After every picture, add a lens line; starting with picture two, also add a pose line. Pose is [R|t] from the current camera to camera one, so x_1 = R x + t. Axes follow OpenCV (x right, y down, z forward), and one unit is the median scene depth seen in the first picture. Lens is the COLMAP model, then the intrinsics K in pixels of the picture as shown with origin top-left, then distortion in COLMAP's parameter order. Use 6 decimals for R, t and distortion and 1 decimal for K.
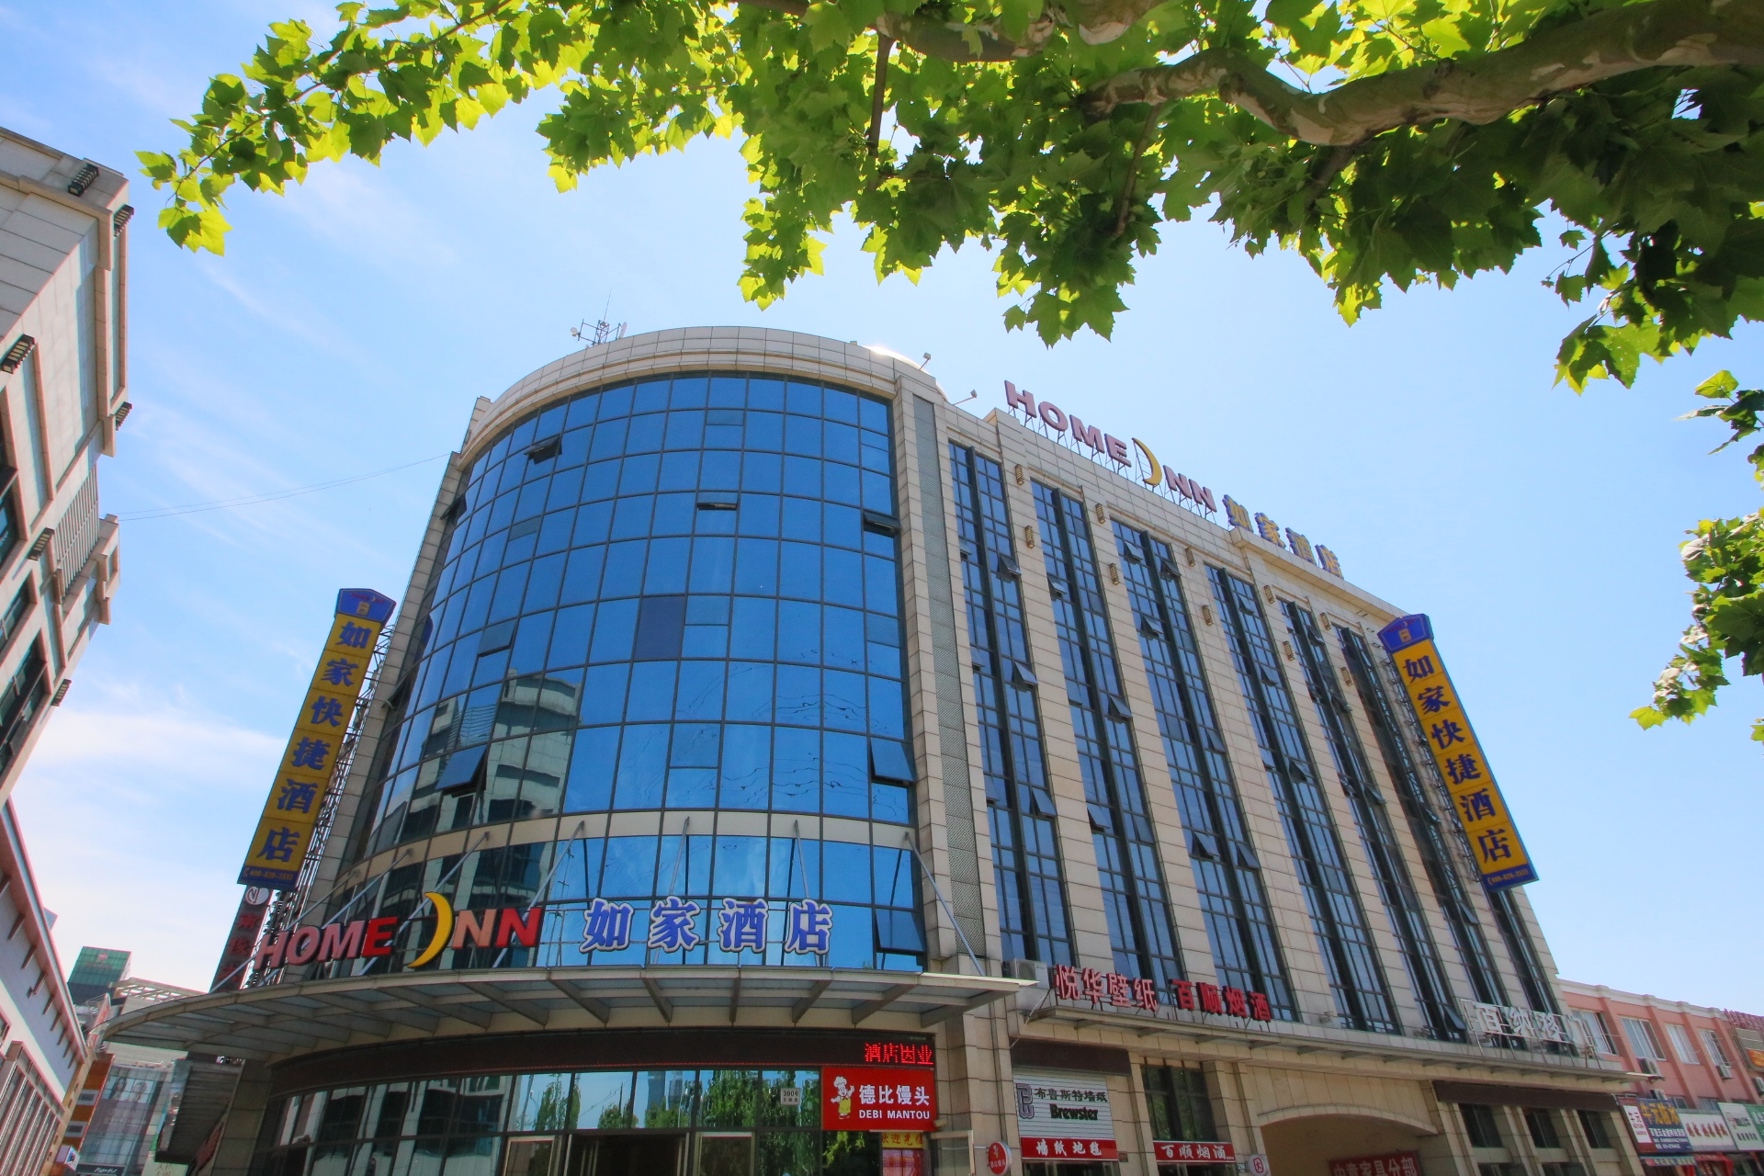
lens RADIAL K [[907.3, 0, 869.4], [0, 907.3, 586.3], [0, 0, 1]] dist [-0.013785, -0.006892]
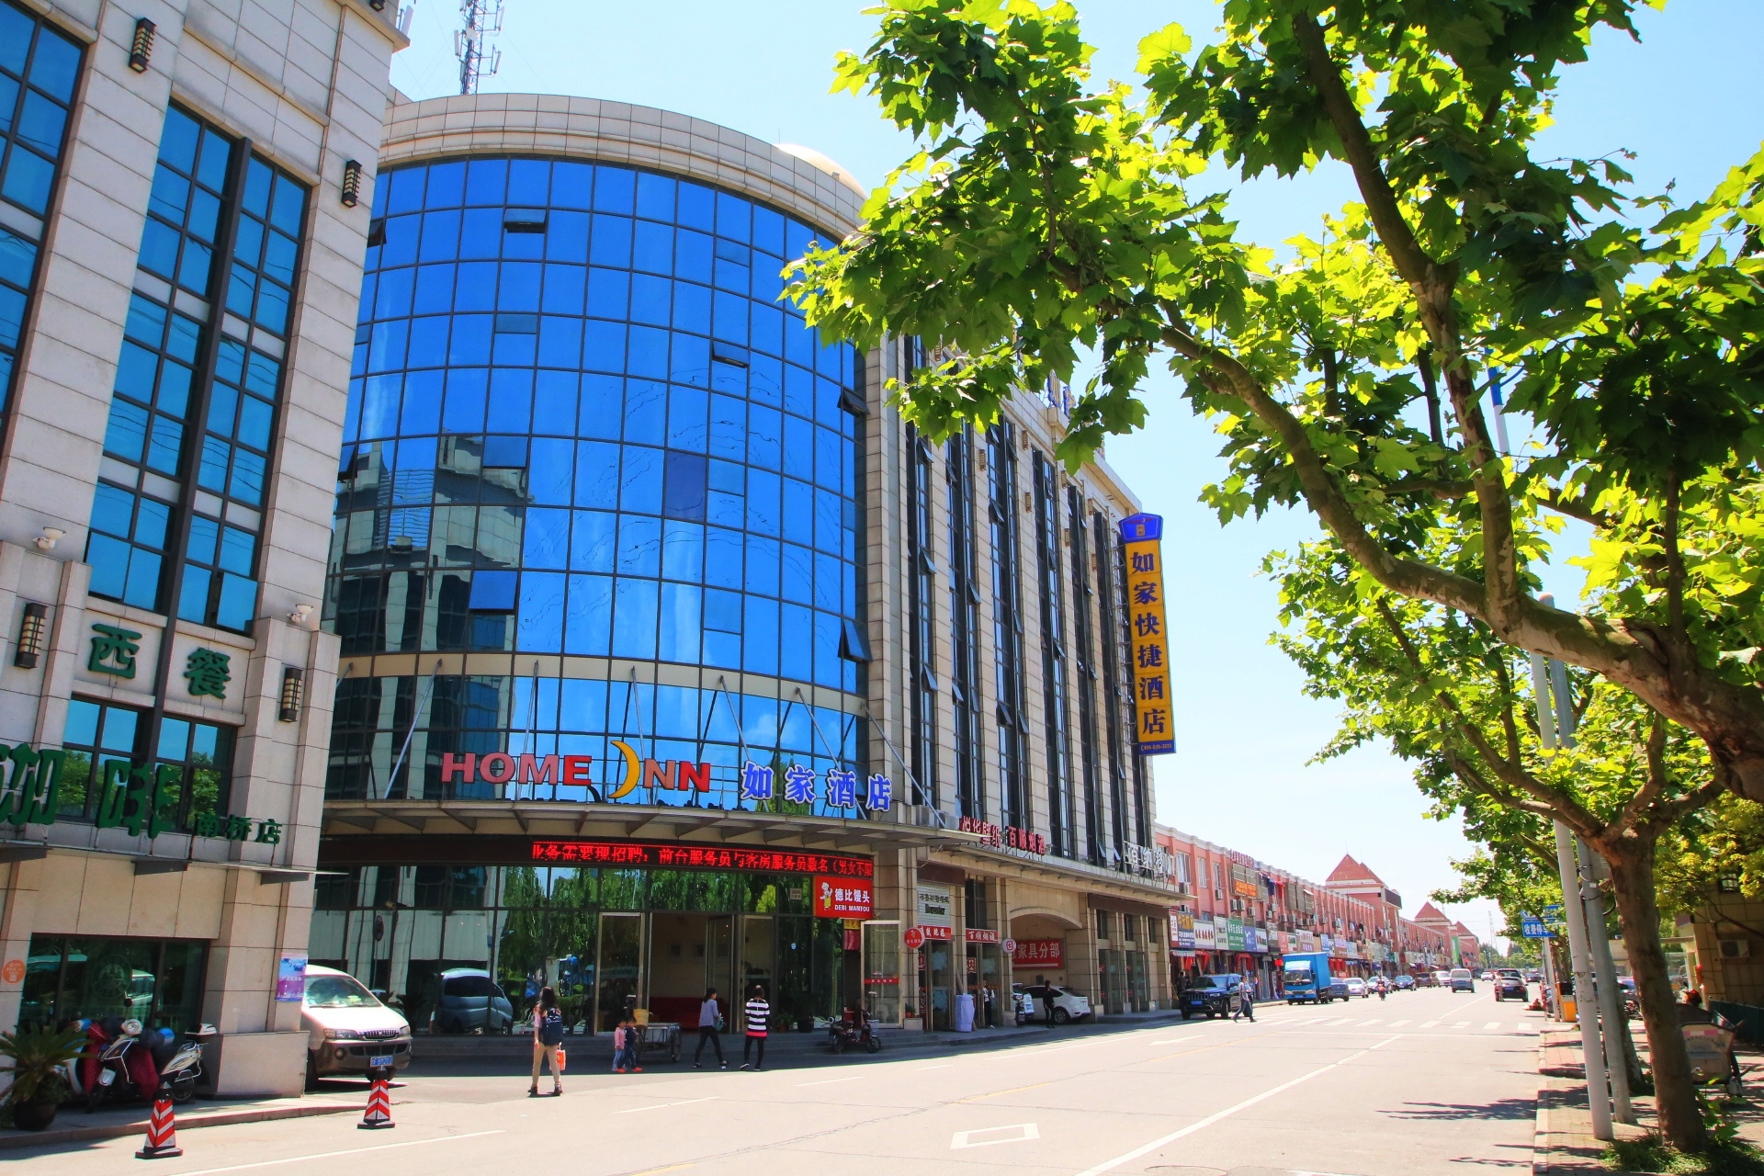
lens RADIAL K [[1301.4, 0, 884.0], [0, 1301.4, 586.4], [0, 0, 1]] dist [0.007486, 0.000753]
pose [[0.859035, 0.159787, 0.486340, -0.604610], [-0.304897, 0.922849, 0.235347, -0.220899], [-0.411212, -0.350455, 0.841478, -0.328807]]
